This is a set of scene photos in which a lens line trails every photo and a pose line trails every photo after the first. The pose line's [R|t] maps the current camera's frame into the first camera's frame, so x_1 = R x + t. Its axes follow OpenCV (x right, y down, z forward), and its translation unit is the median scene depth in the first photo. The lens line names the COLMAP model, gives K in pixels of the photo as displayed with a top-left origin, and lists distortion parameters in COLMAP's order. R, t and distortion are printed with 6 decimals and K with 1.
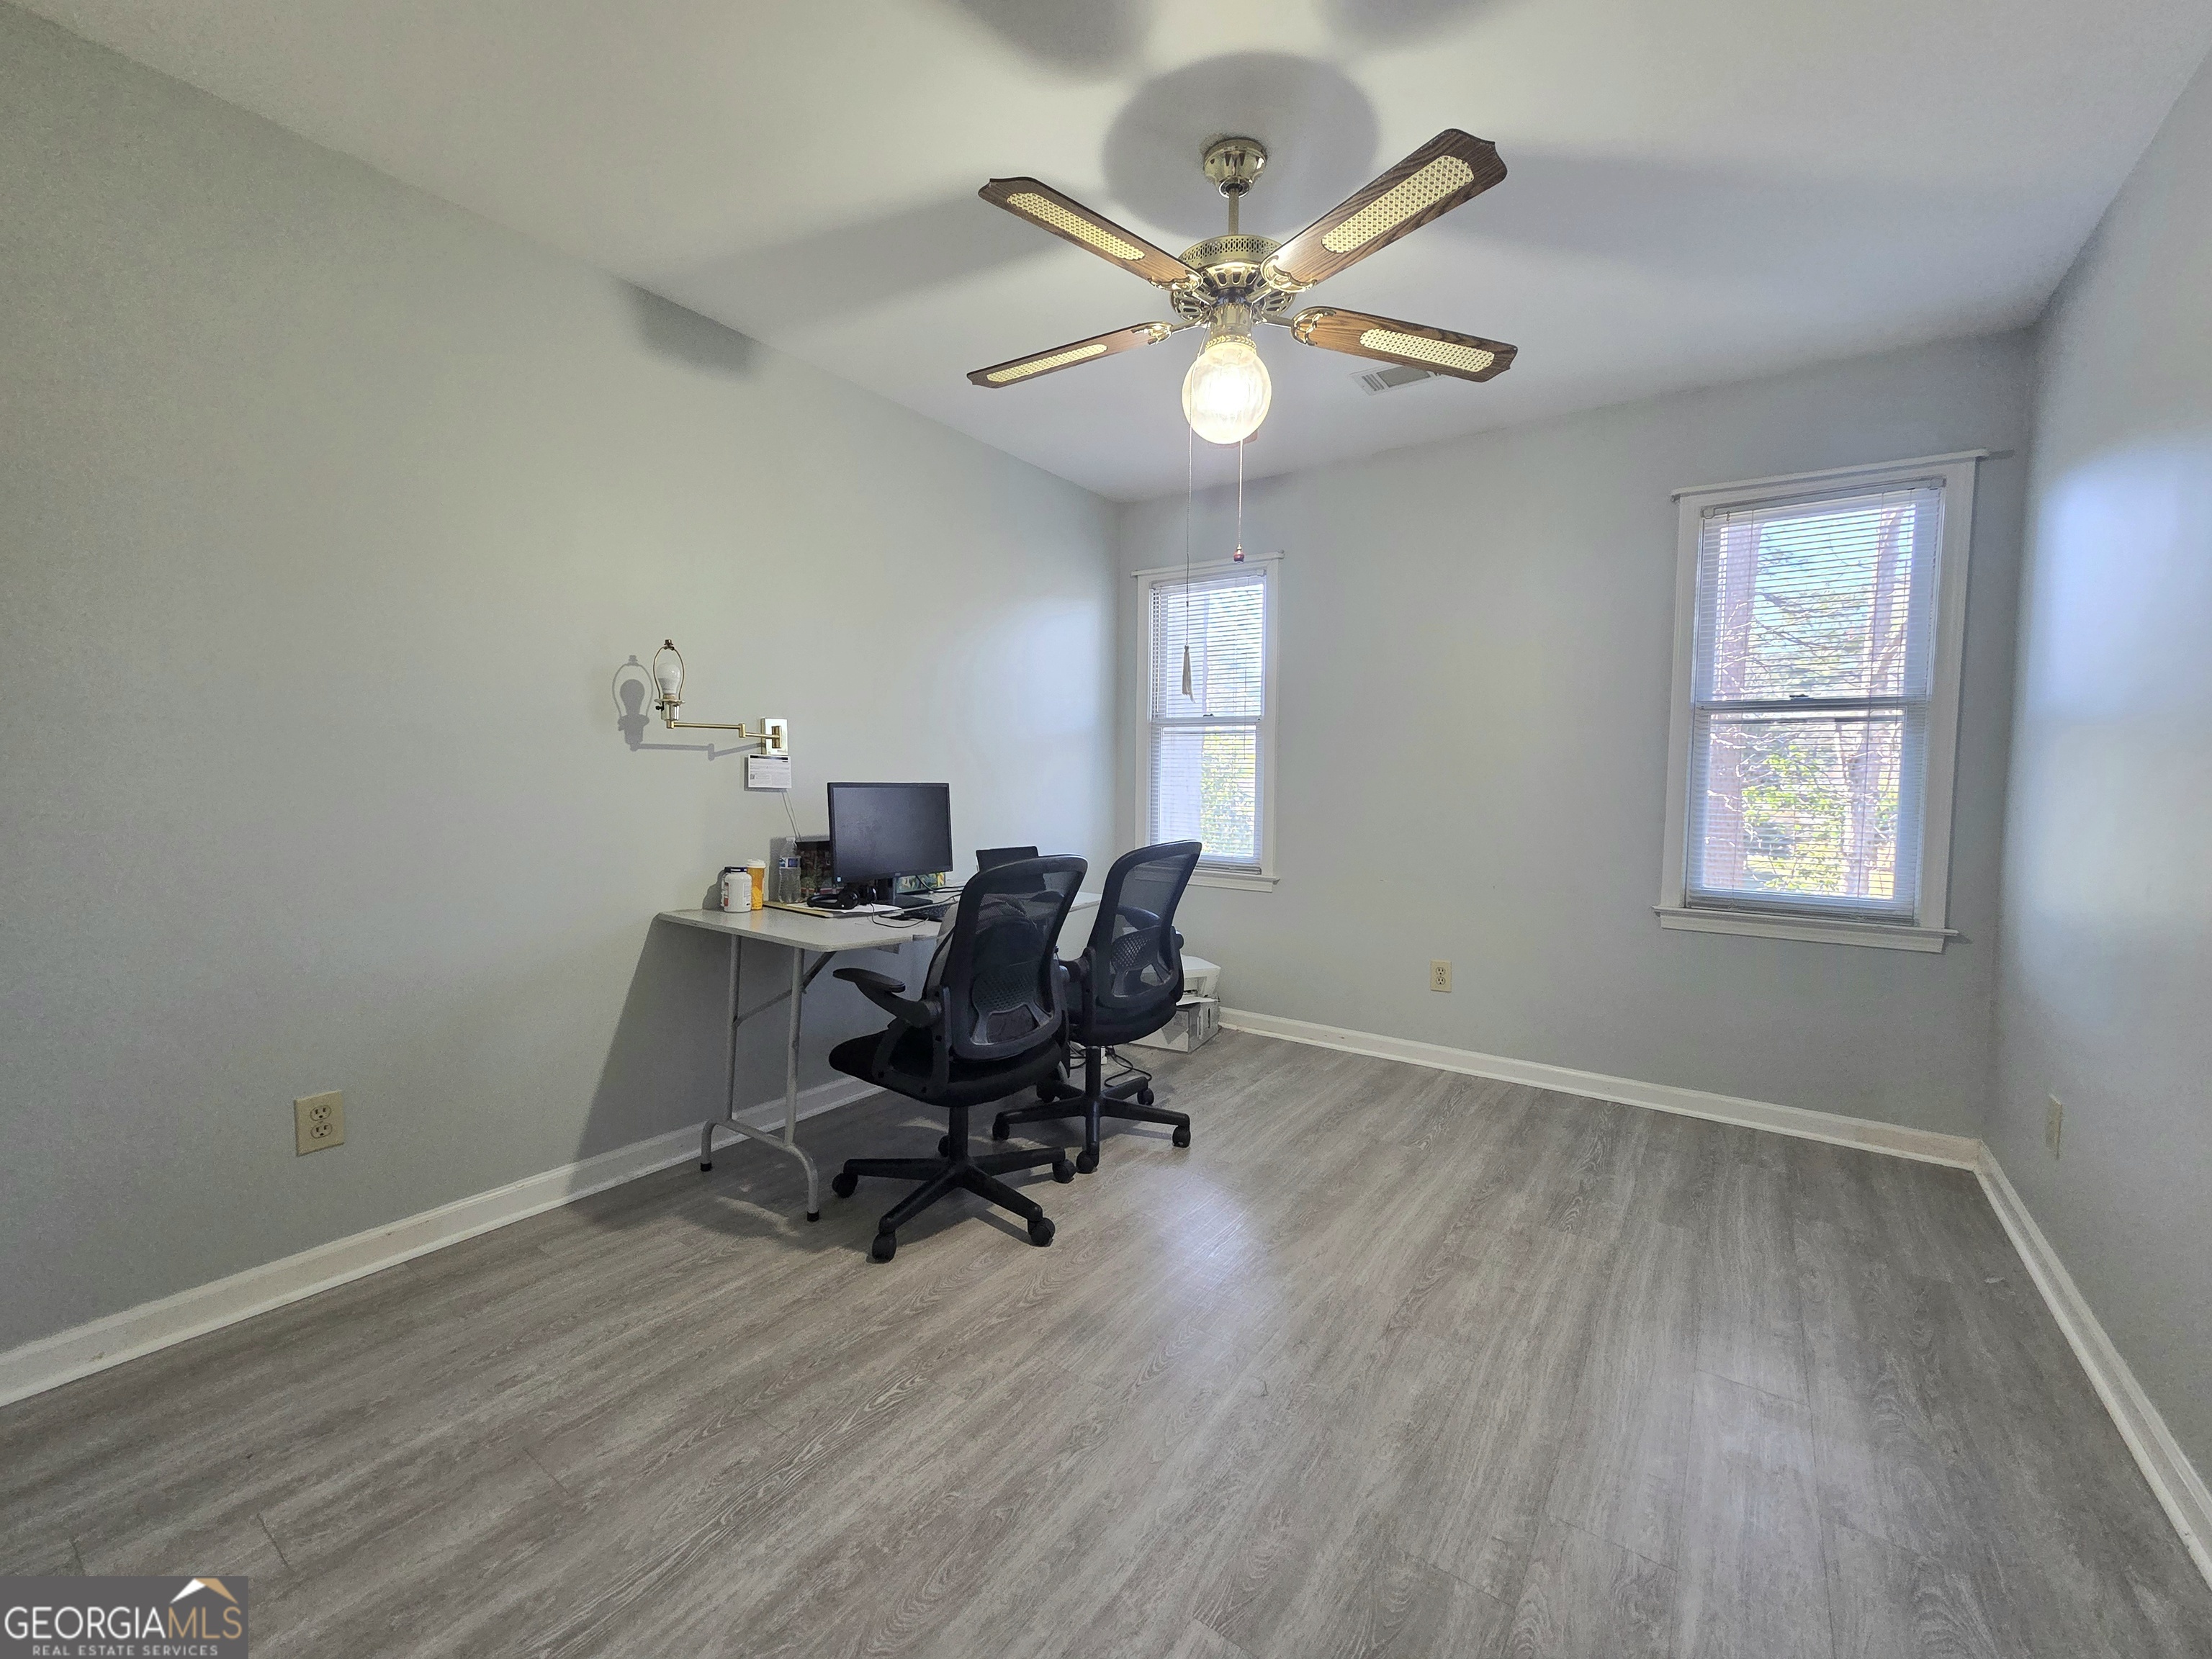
lens RADIAL K [[898.6, 0, 1099.6], [0, 898.6, 825.3], [0, 0, 1]] dist [0.004641, -0.000485]
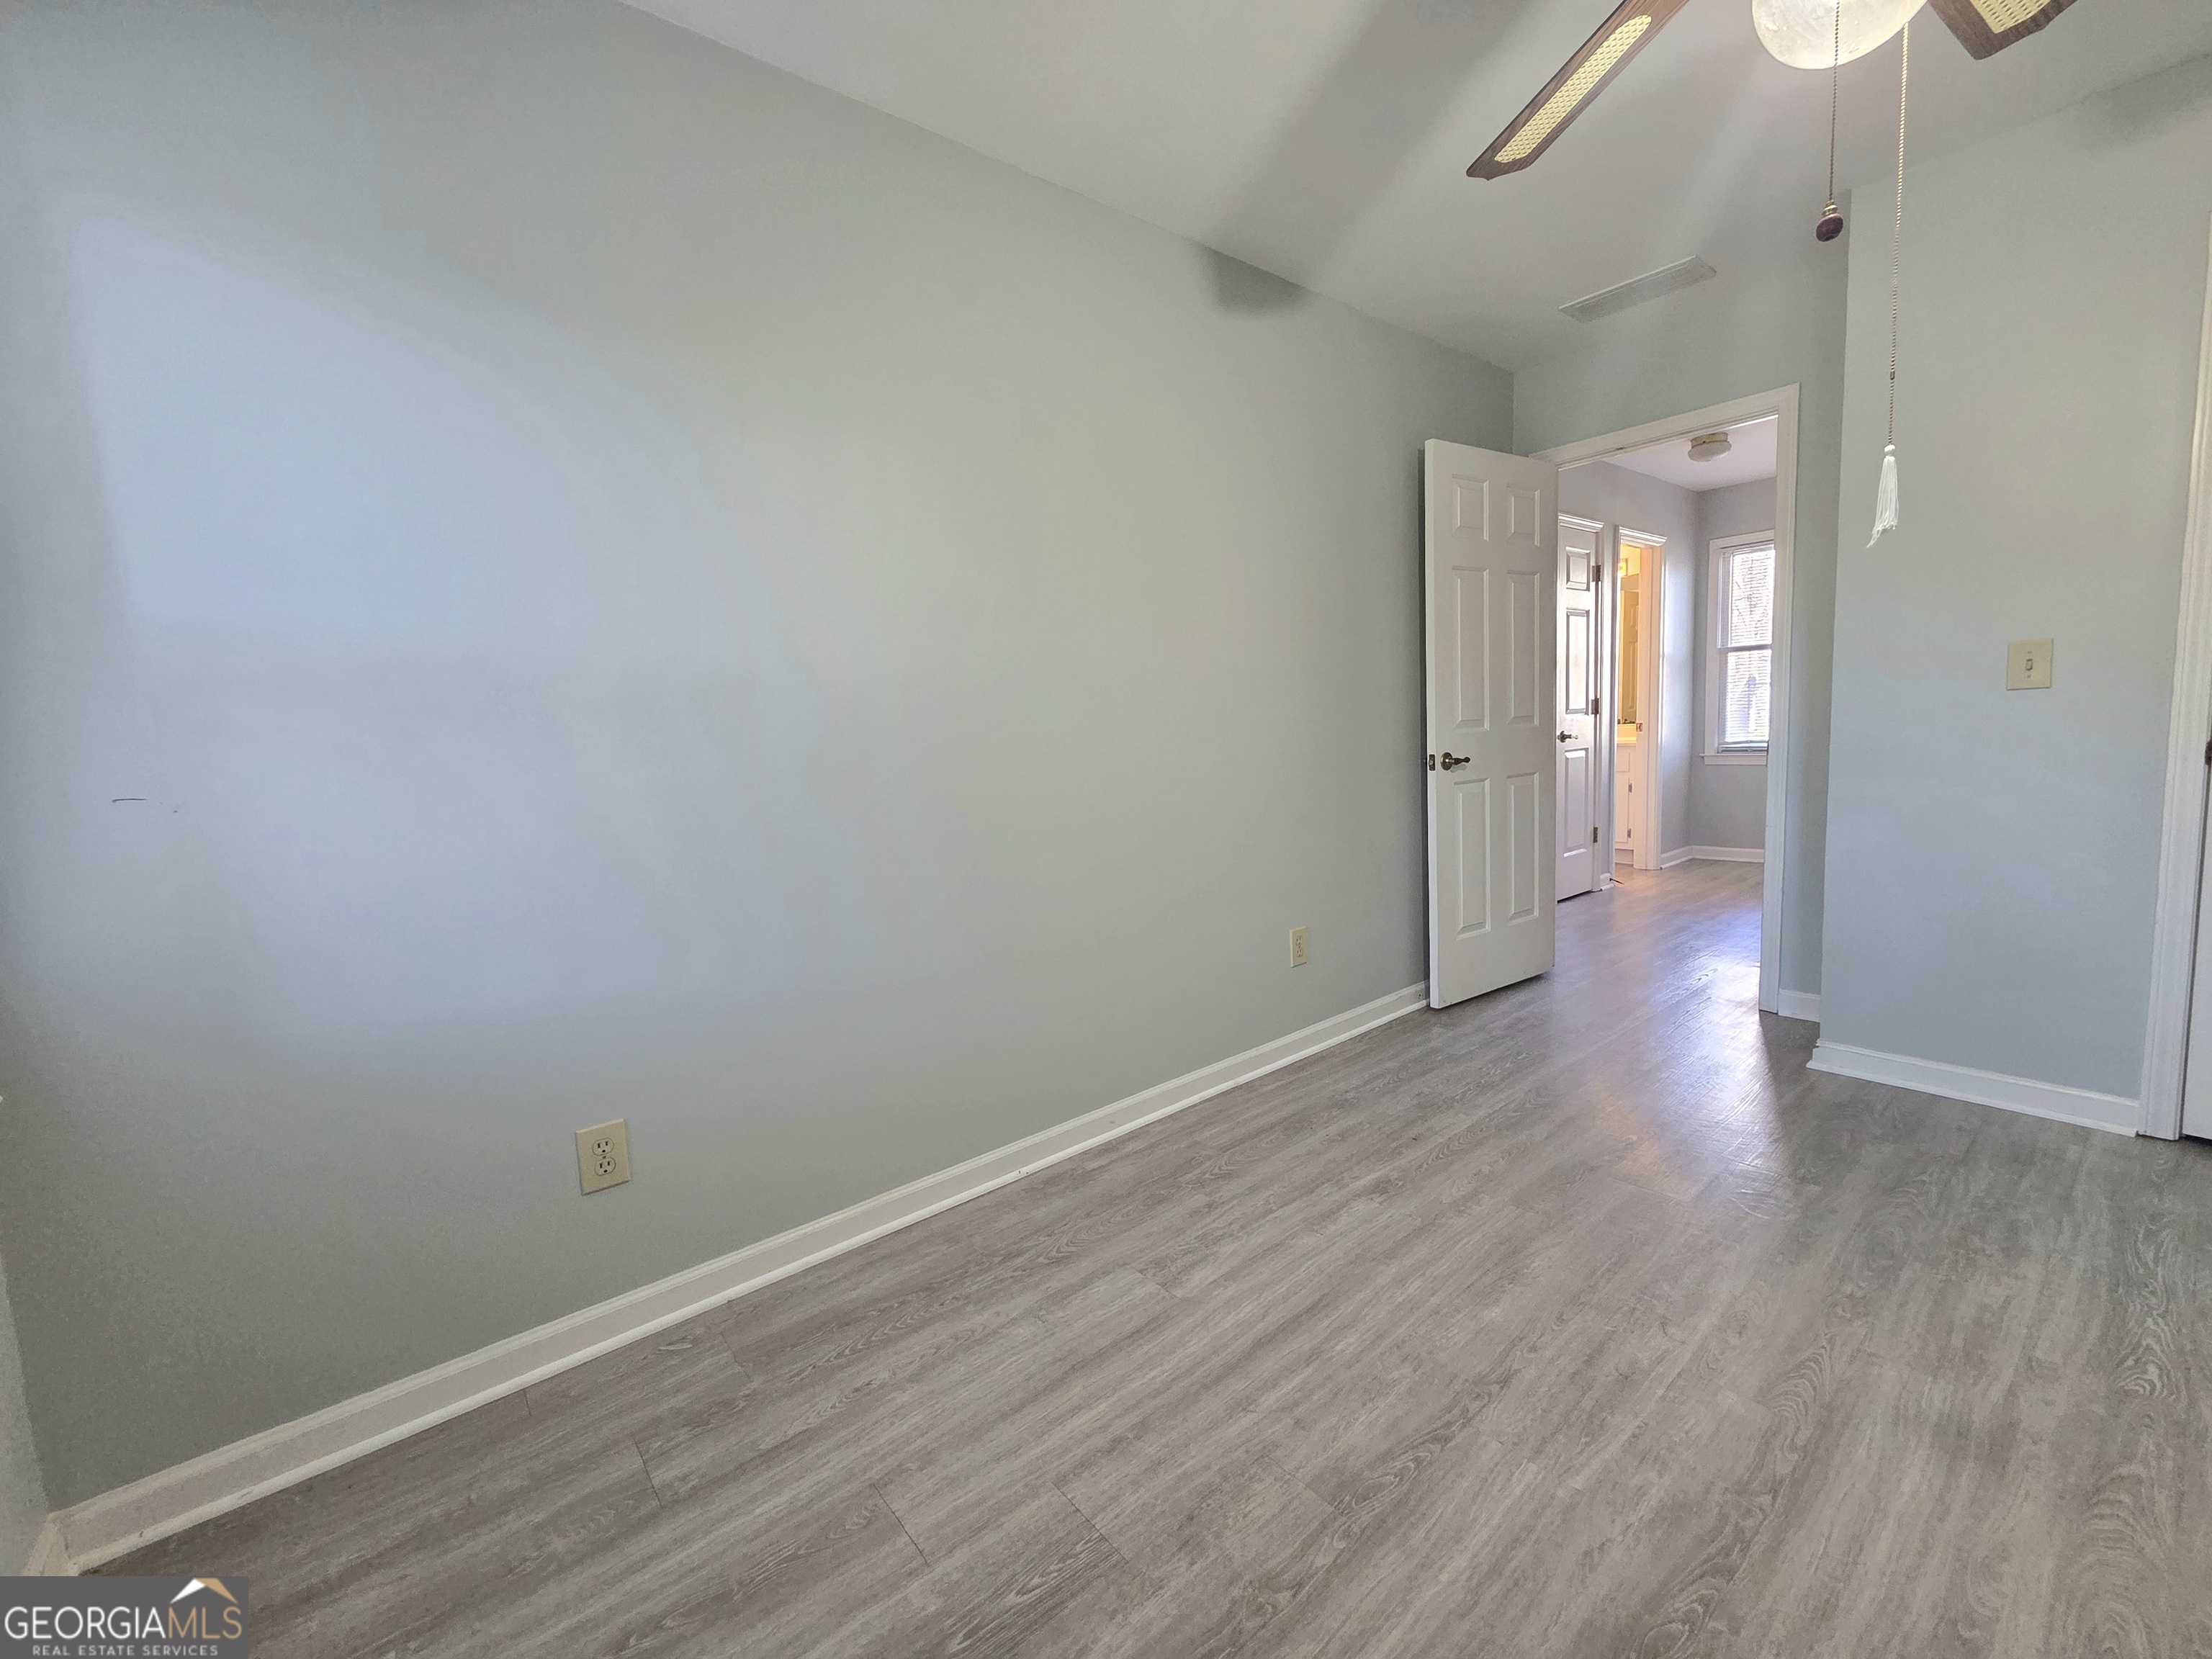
lens RADIAL K [[892.6, 0, 1100.0], [0, 892.6, 825.9], [0, 0, 1]] dist [0.001721, -0.000665]
pose [[-0.961539, 0.006652, 0.274587, 0.474017], [0.055094, 0.984060, 0.169087, -0.088617], [-0.269085, 0.177712, -0.946579, 1.877688]]
